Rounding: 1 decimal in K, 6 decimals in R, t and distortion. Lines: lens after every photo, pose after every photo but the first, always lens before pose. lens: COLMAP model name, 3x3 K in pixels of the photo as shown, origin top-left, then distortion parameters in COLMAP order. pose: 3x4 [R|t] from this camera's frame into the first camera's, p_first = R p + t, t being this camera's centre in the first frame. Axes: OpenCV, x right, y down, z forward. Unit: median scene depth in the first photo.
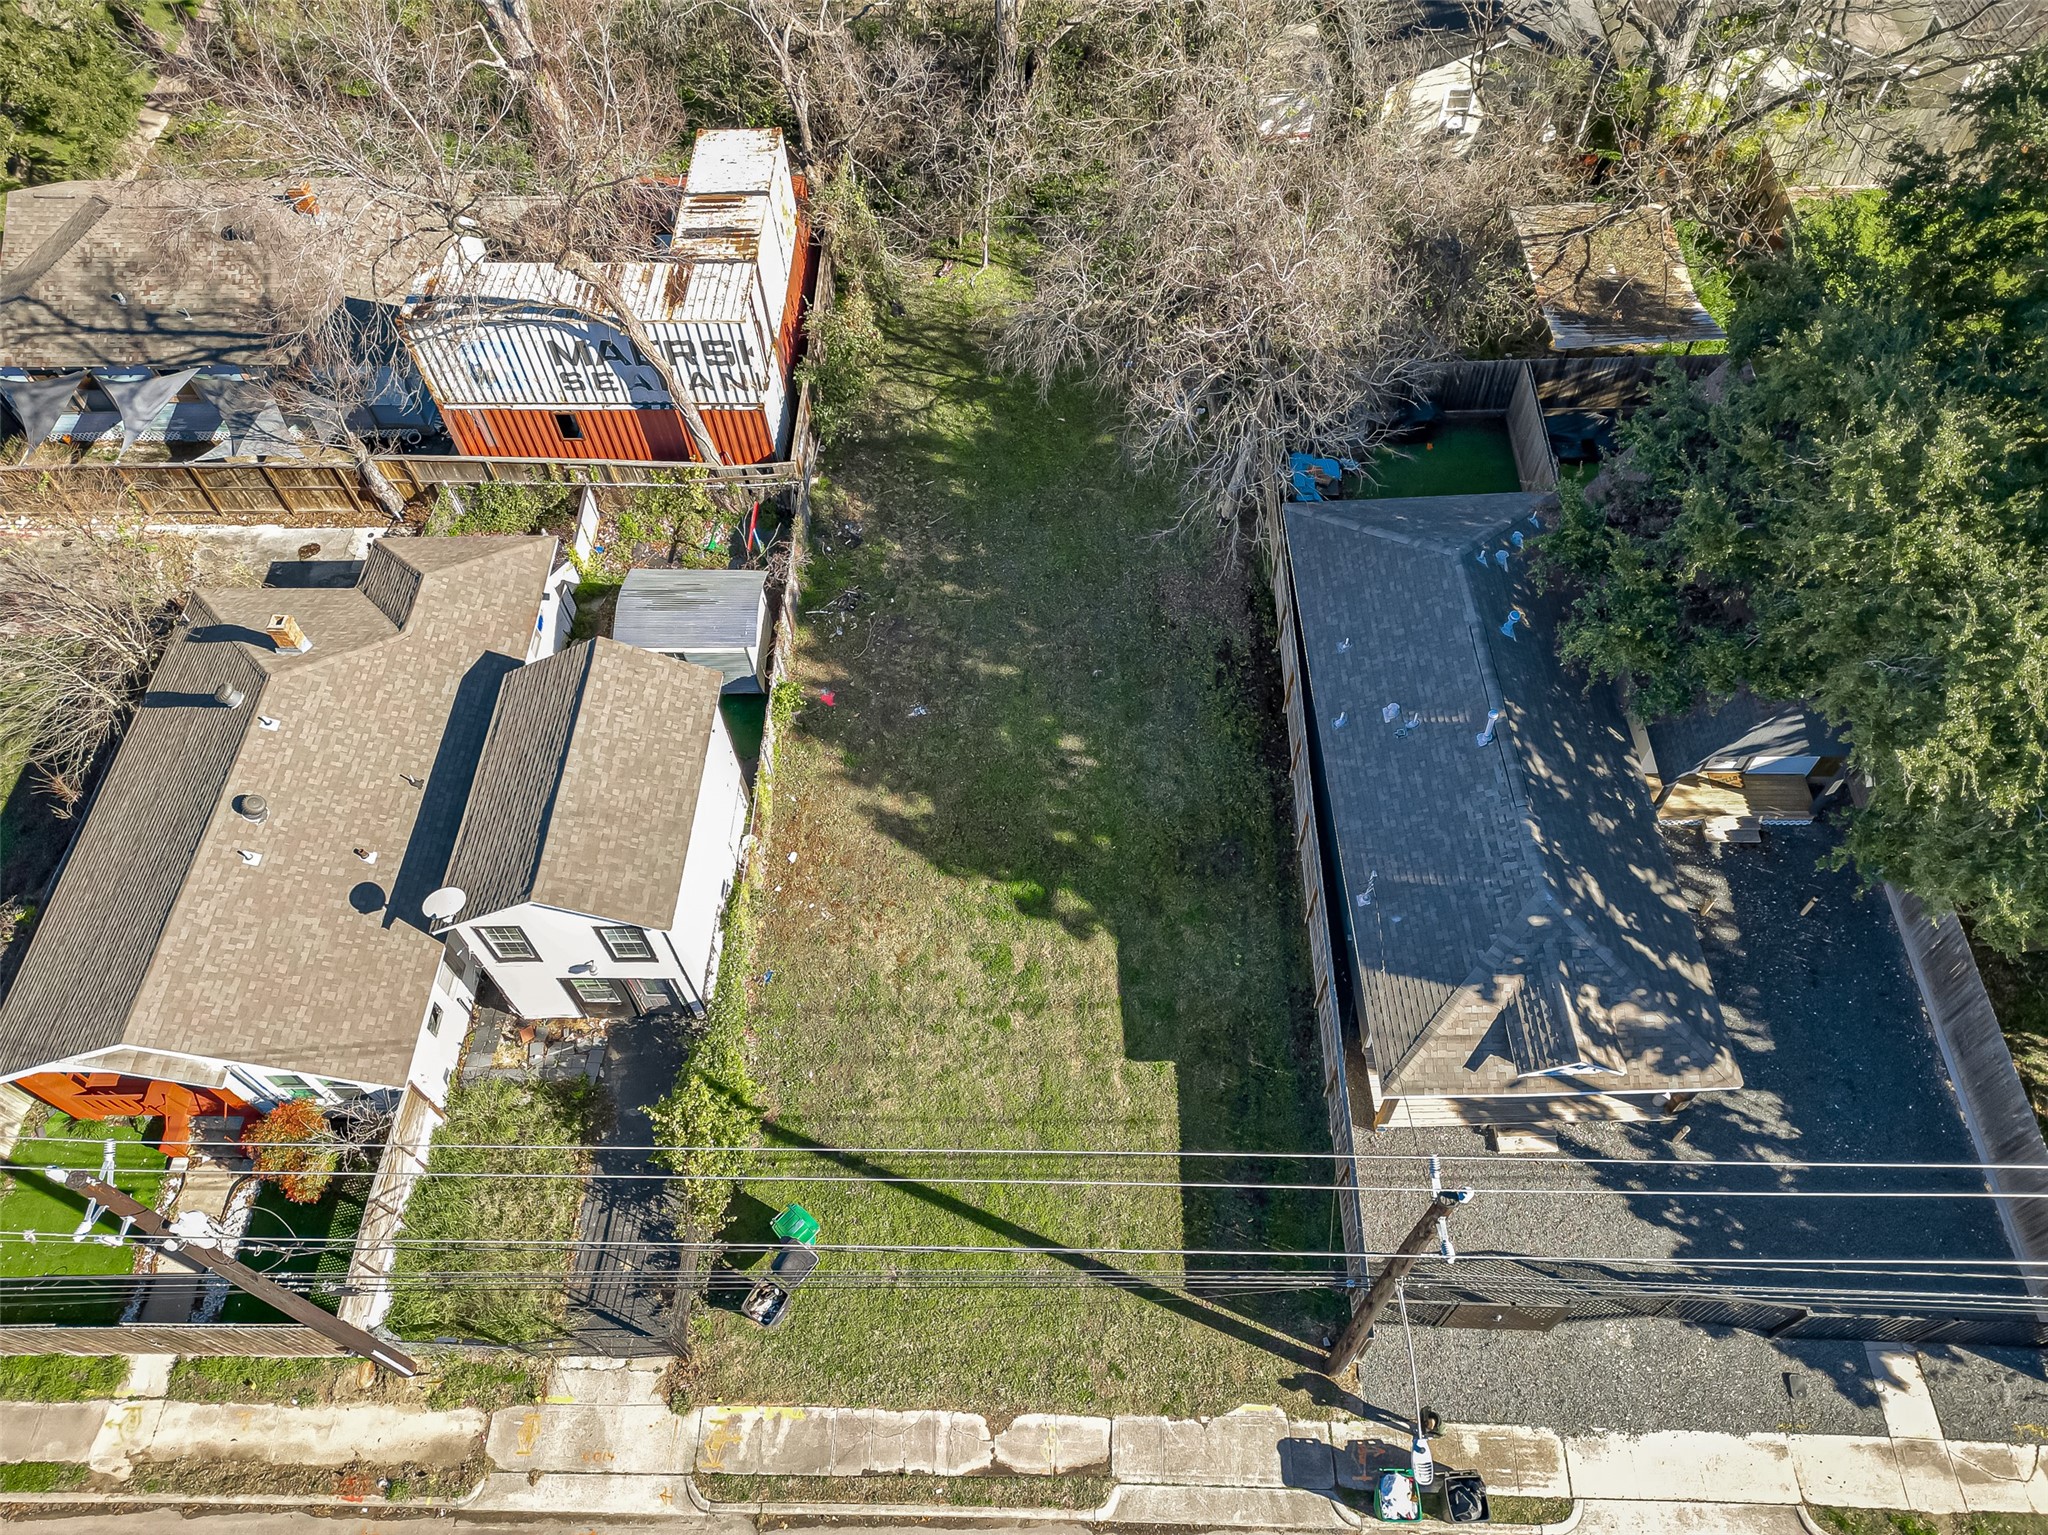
lens RADIAL K [[1481.0, 0, 1024.0], [0, 1481.0, 767.5], [0, 0, 1]] dist [0.068956, -0.056124]
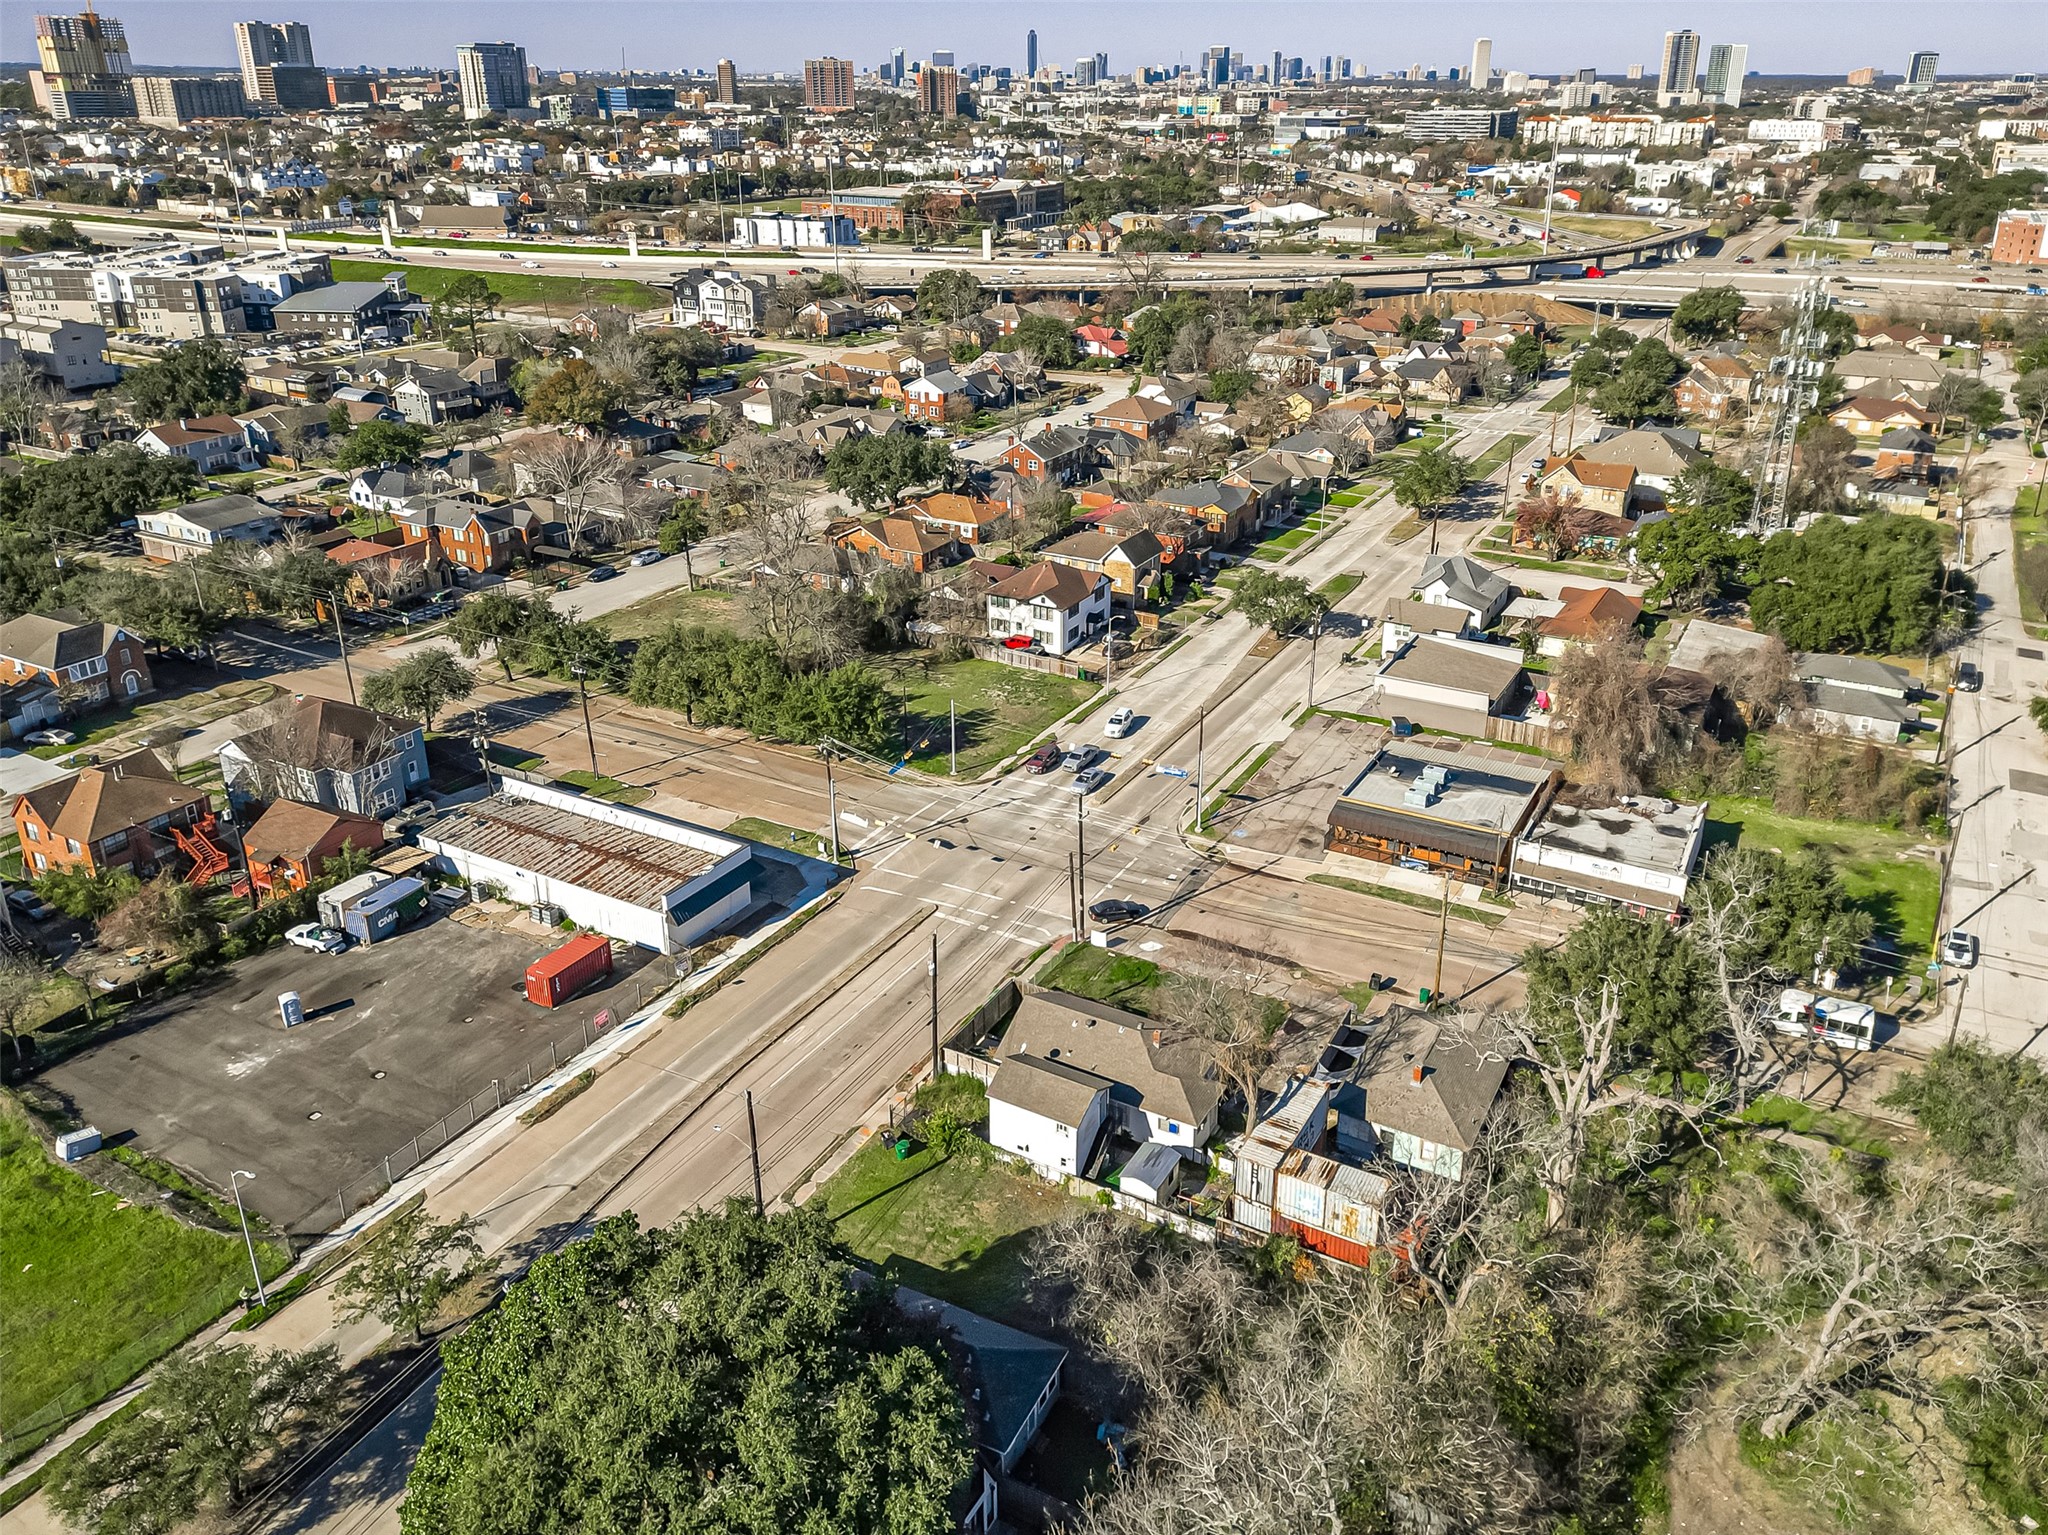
lens RADIAL K [[1492.2, 0, 1103.1], [0, 1492.2, 668.4], [0, 0, 1]] dist [0.056906, -0.059092]
pose [[-0.433199, 0.359440, -0.826524, 1.465130], [-0.740707, 0.380497, 0.553692, -1.634416], [0.513509, 0.852071, 0.101409, 0.040552]]
